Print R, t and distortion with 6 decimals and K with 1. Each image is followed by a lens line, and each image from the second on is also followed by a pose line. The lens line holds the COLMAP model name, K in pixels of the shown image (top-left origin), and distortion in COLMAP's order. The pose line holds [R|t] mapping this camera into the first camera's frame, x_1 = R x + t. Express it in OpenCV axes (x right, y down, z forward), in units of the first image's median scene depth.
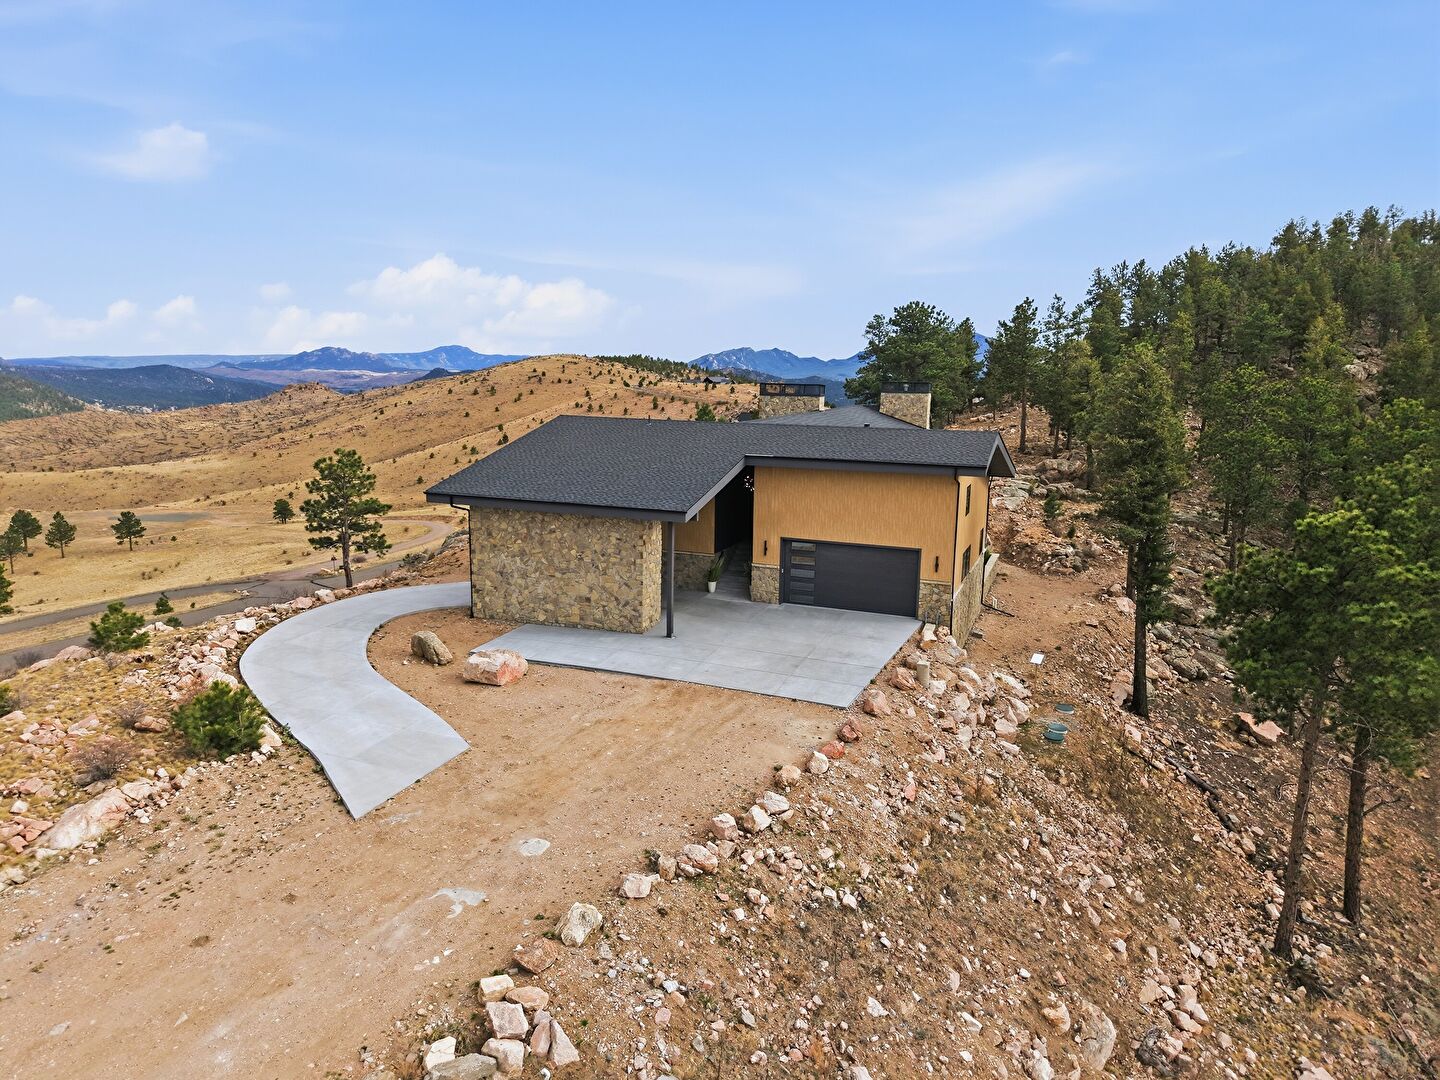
lens RADIAL K [[989.8, 0, 718.7], [0, 989.8, 539.0], [0, 0, 1]] dist [0.035804, -0.000244]
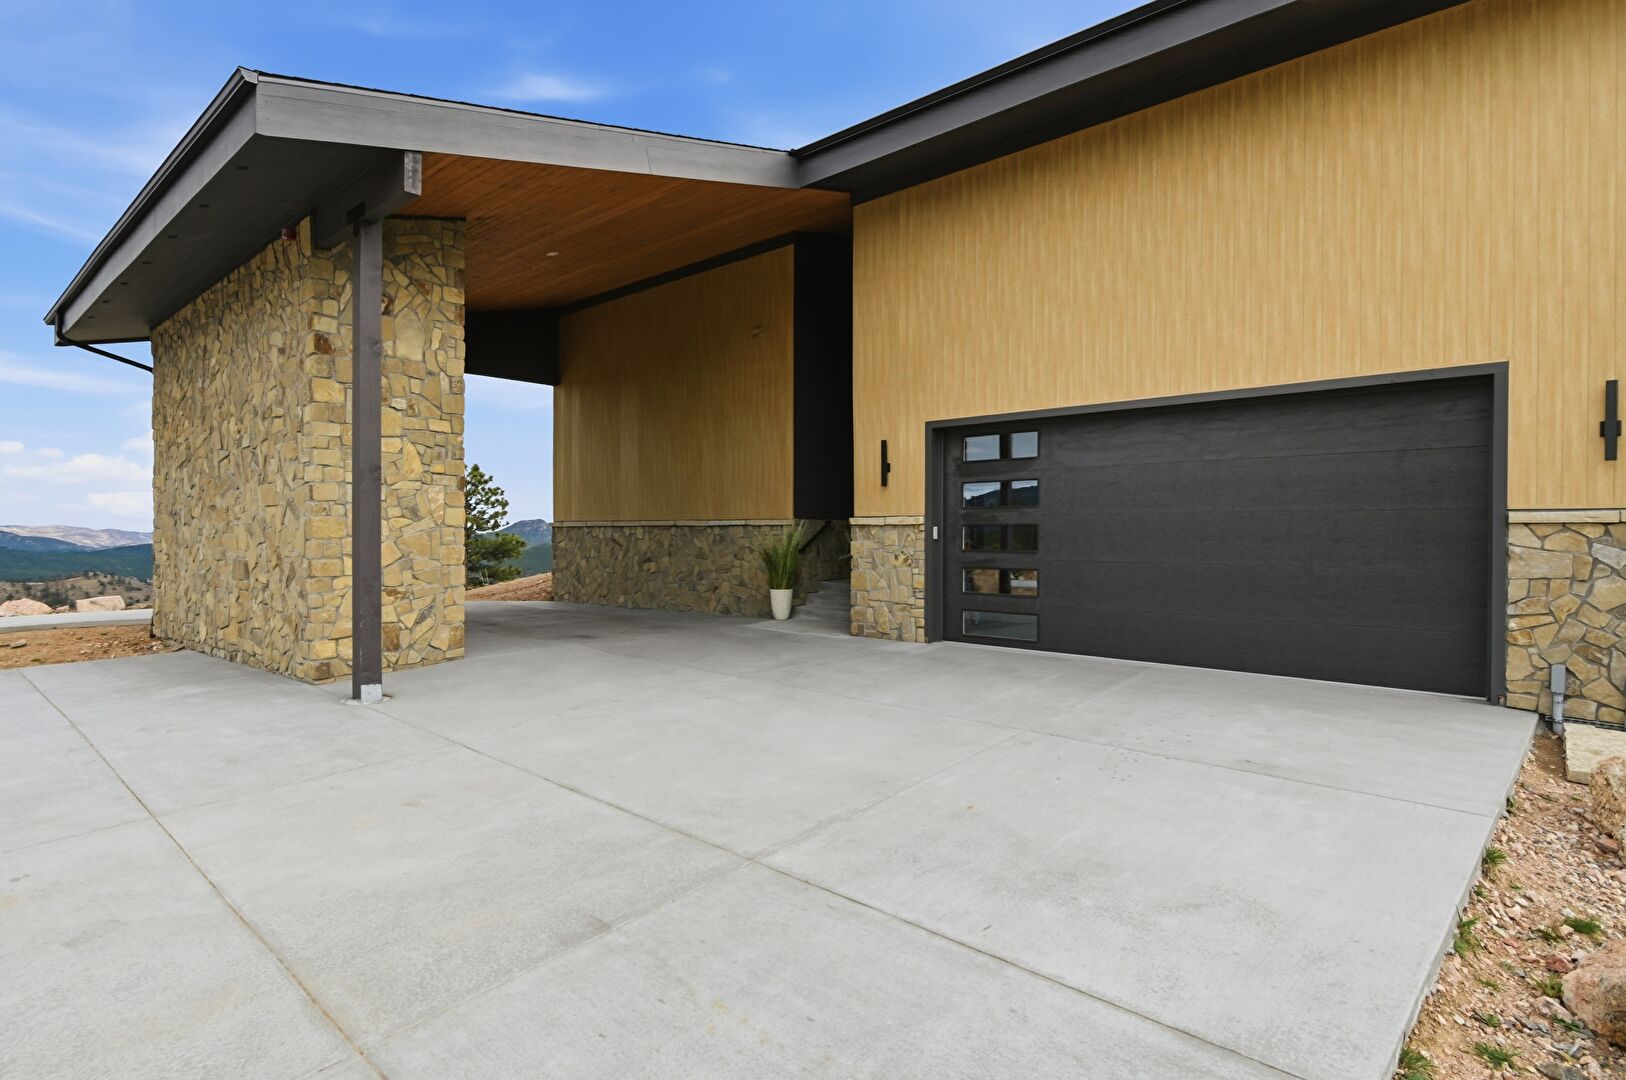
lens RADIAL K [[801.1, 0, 824.8], [0, 801.1, 539.8], [0, 0, 1]] dist [-0.001769, -0.000346]
pose [[0.939948, -0.012407, -0.341093, 0.126067], [-0.048671, 0.984255, -0.169924, 0.084502], [0.337831, 0.176320, 0.924544, 0.805807]]
